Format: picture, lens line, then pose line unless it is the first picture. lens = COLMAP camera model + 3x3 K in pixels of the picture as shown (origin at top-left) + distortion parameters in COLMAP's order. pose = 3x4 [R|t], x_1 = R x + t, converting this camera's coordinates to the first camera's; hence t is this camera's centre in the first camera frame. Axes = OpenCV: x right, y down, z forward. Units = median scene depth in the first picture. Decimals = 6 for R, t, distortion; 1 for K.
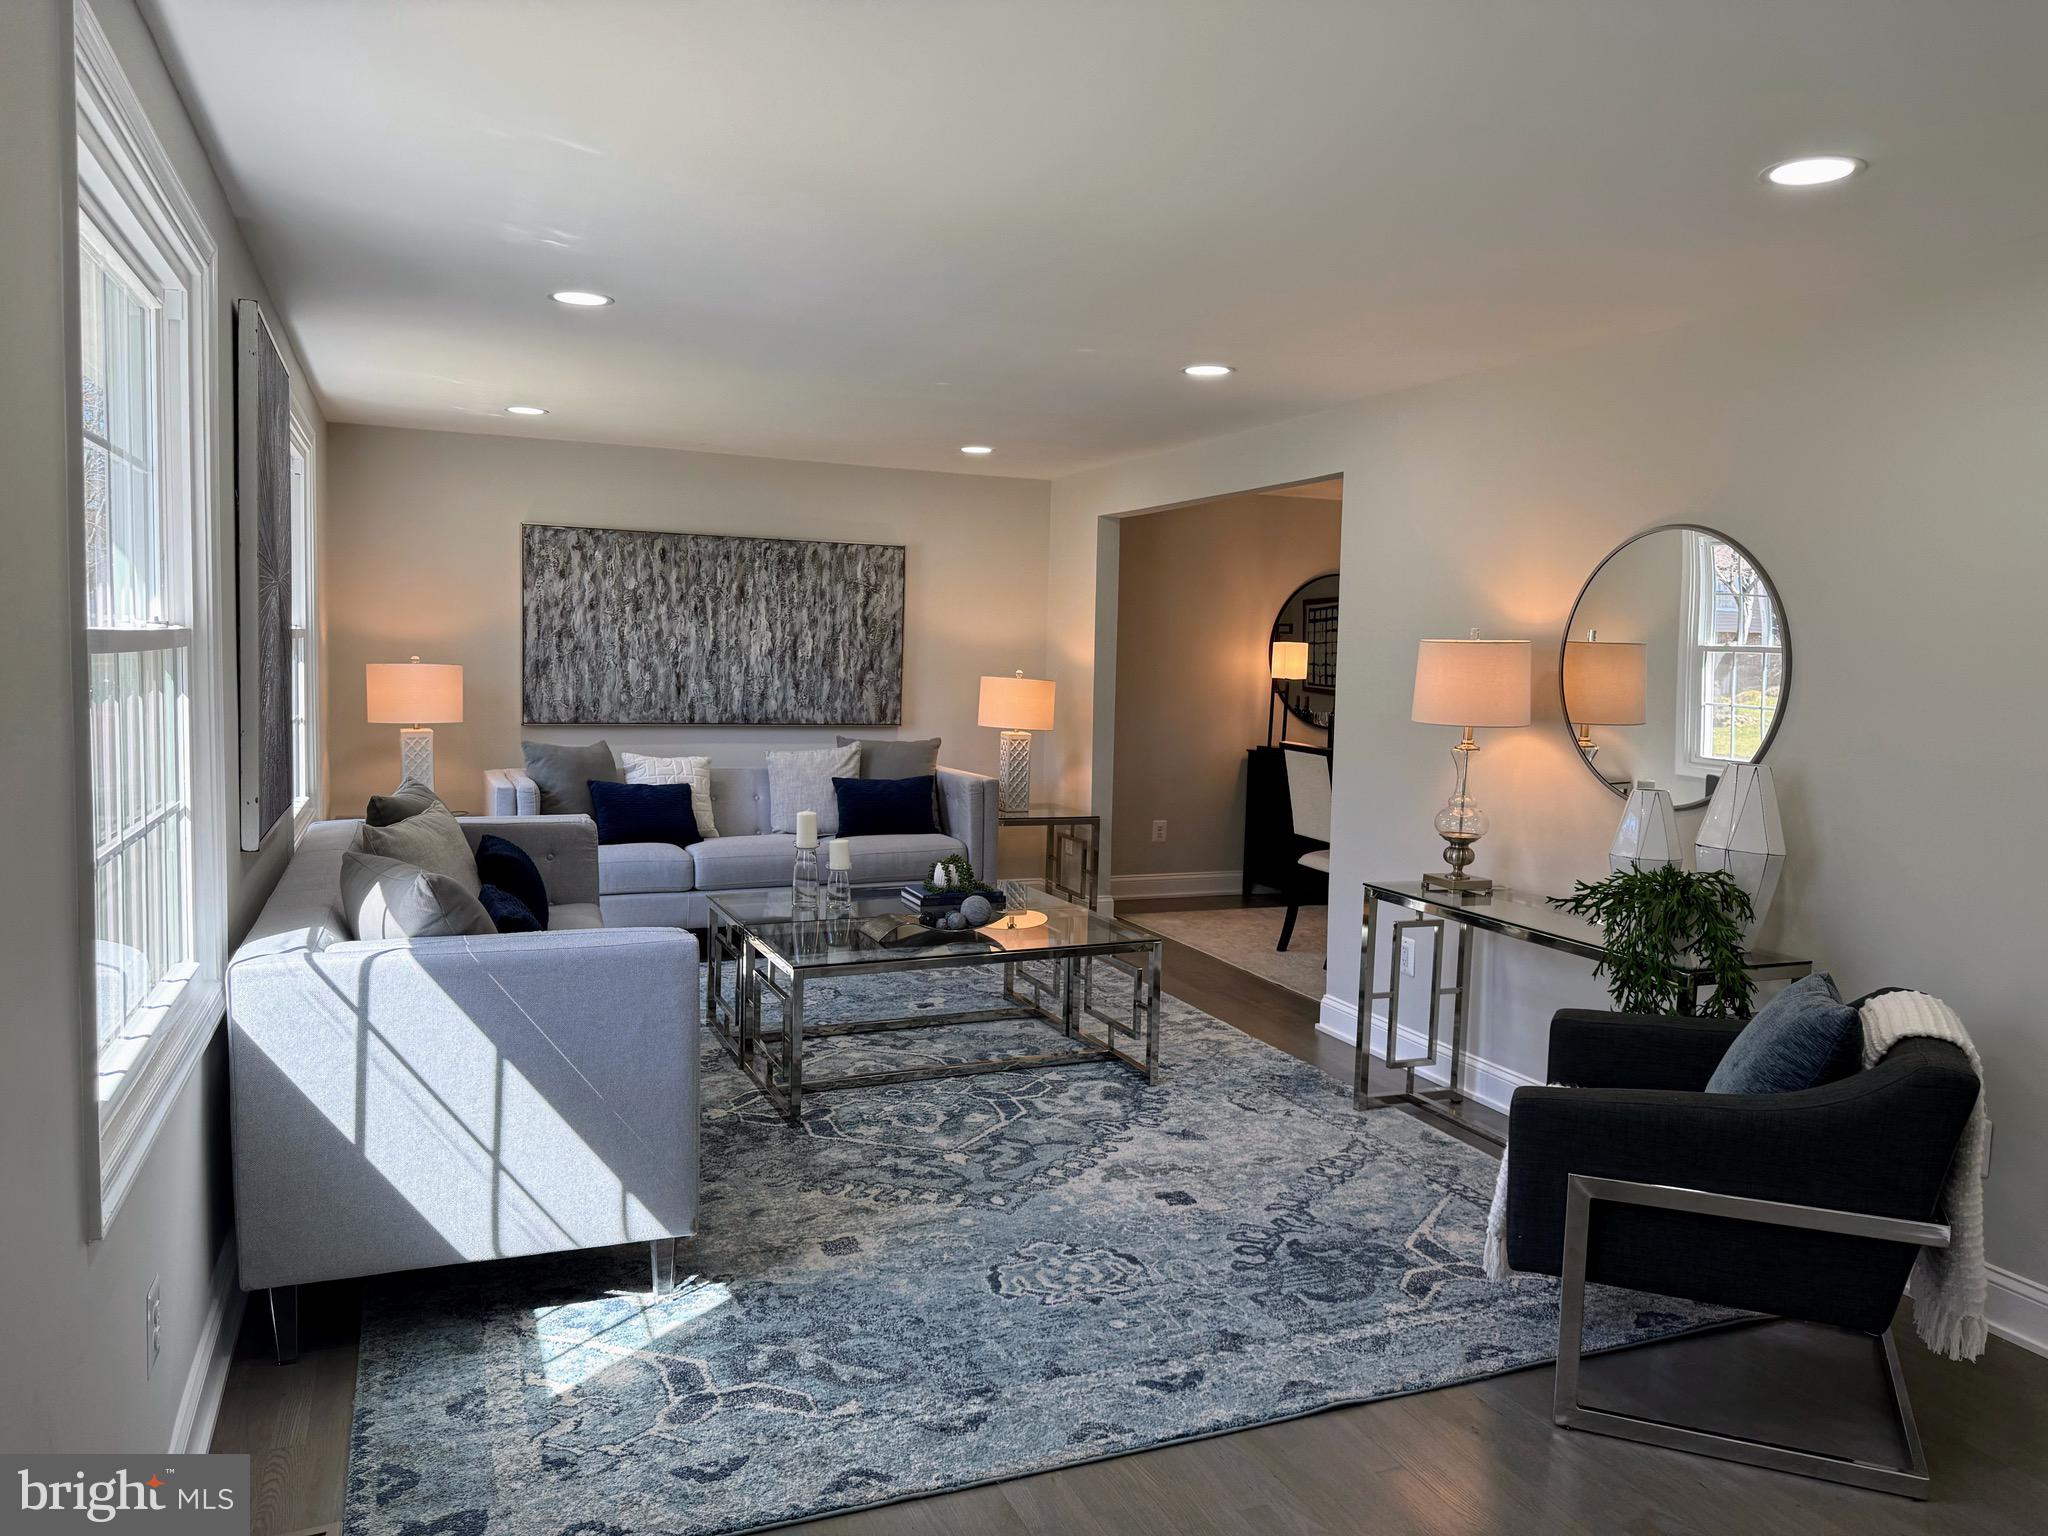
lens RADIAL K [[1474.8, 0, 1024.0], [0, 1474.8, 768.0], [0, 0, 1]] dist [0.120713, -0.149743]
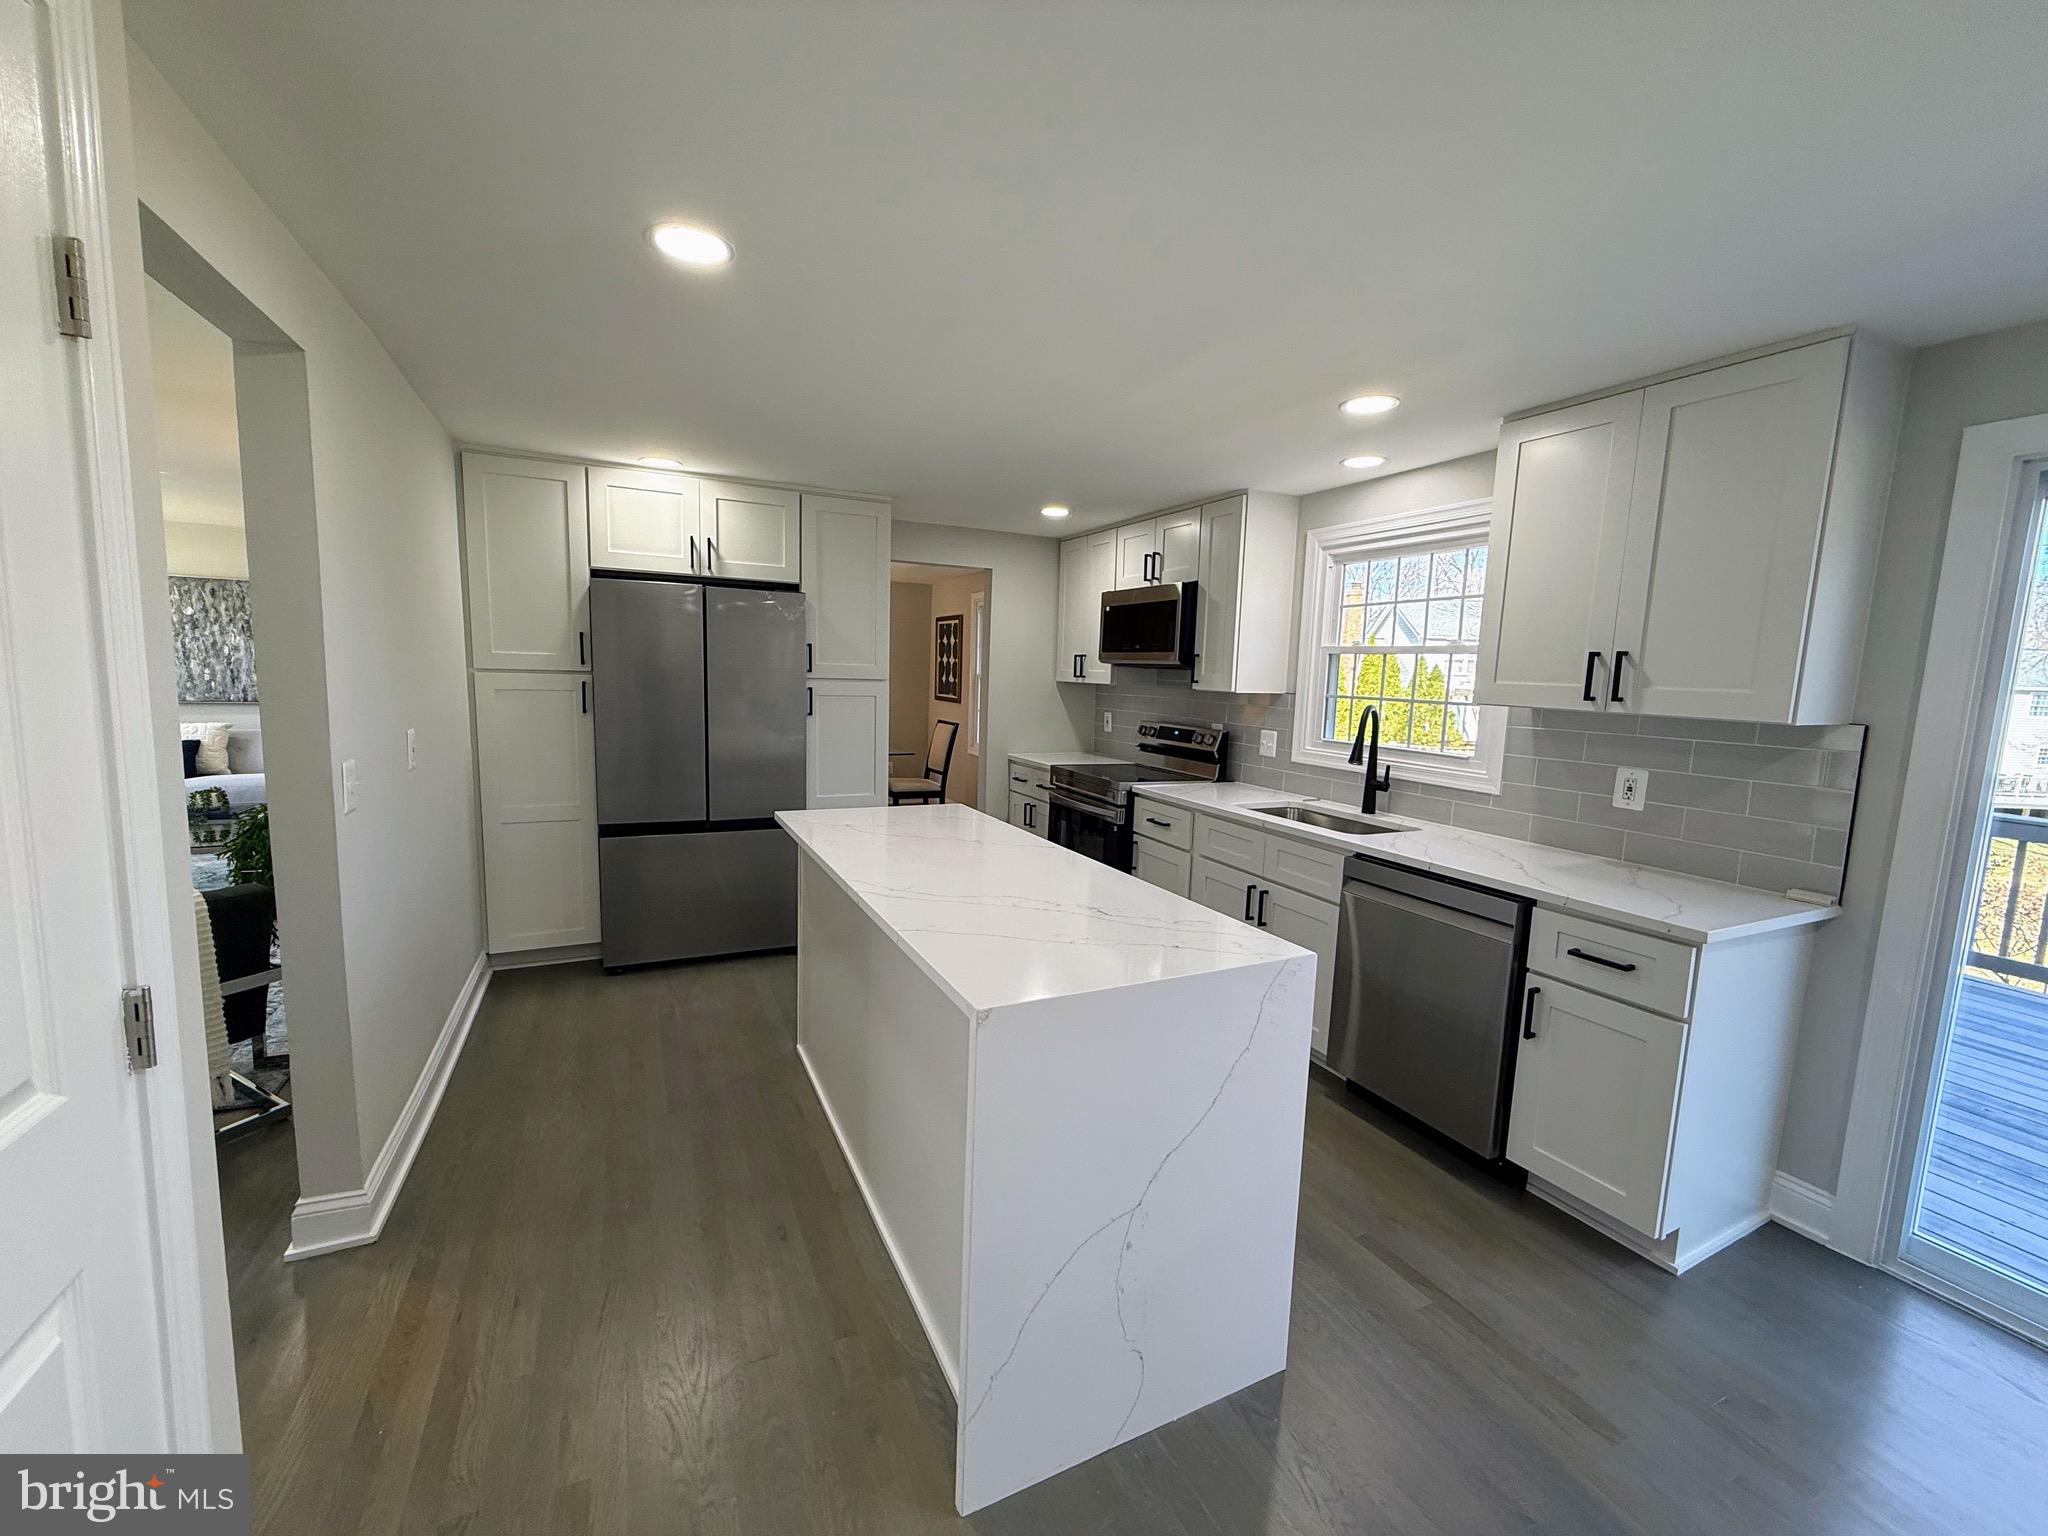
lens RADIAL K [[823.9, 0, 1022.0], [0, 823.9, 765.5], [0, 0, 1]] dist [0.013532, -0.002541]
pose [[0.998822, 0.004993, 0.048270, 1.000459], [-0.006901, 0.999198, 0.039445, -0.005533], [-0.048034, -0.039732, 0.998055, 0.148307]]
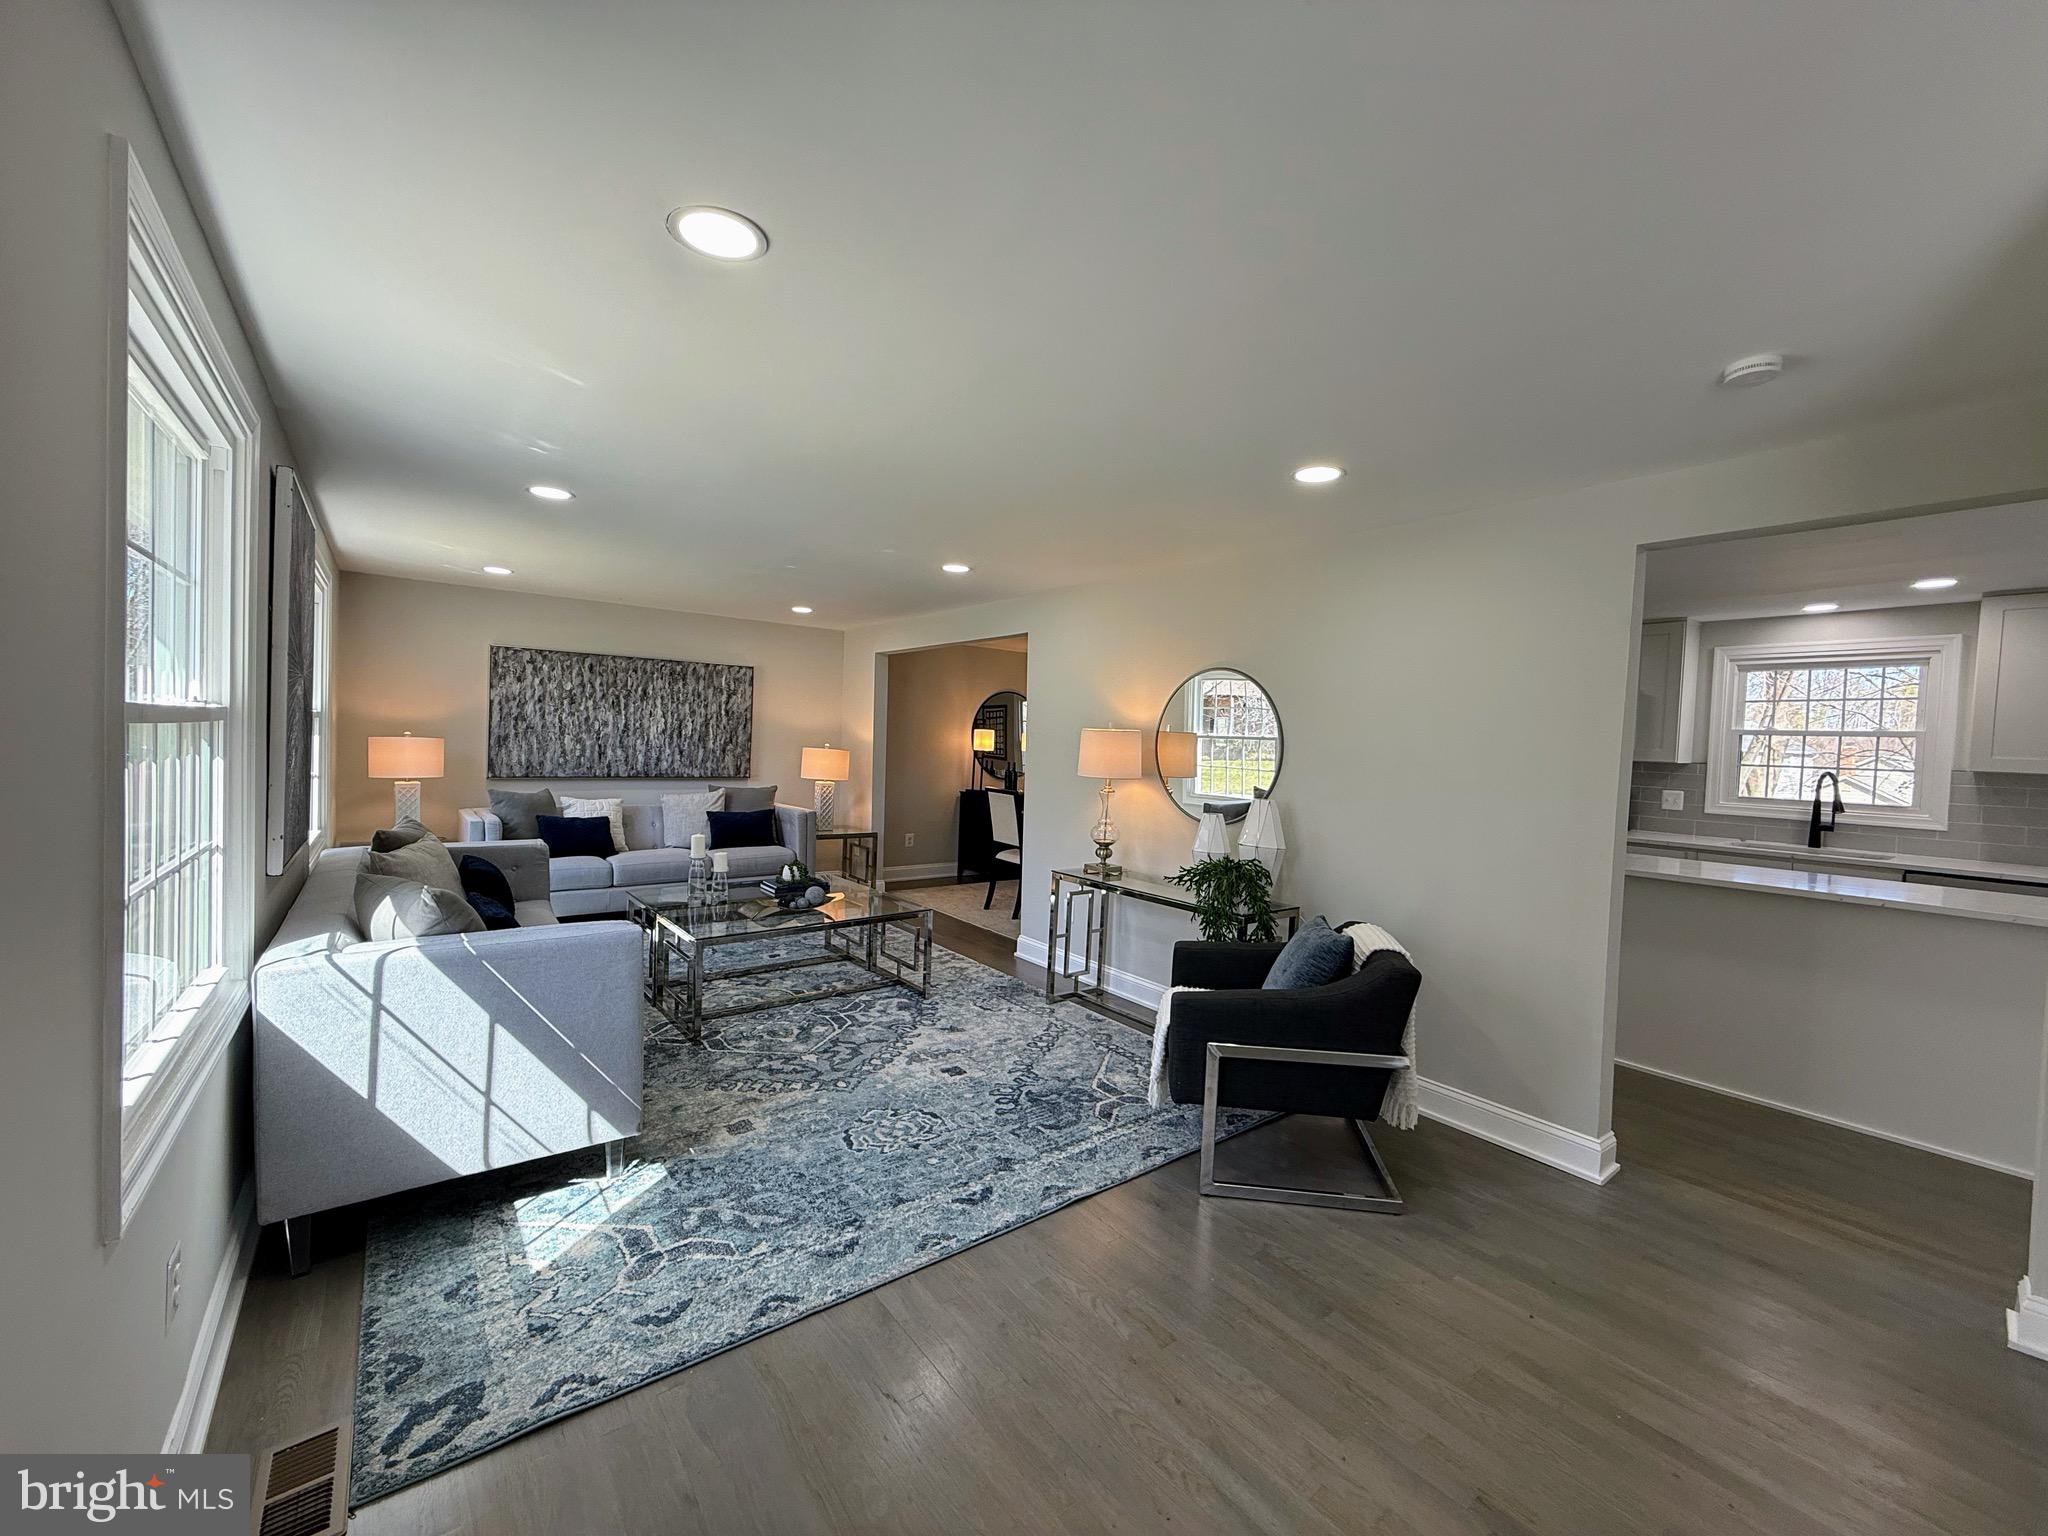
lens RADIAL K [[823.9, 0, 1022.0], [0, 823.9, 765.5], [0, 0, 1]] dist [0.013532, -0.002541]
pose [[0.964979, 0.002689, 0.262315, -0.063851], [0.008635, 0.999080, -0.042009, -0.004440], [-0.262186, 0.042803, 0.964068, 0.105547]]
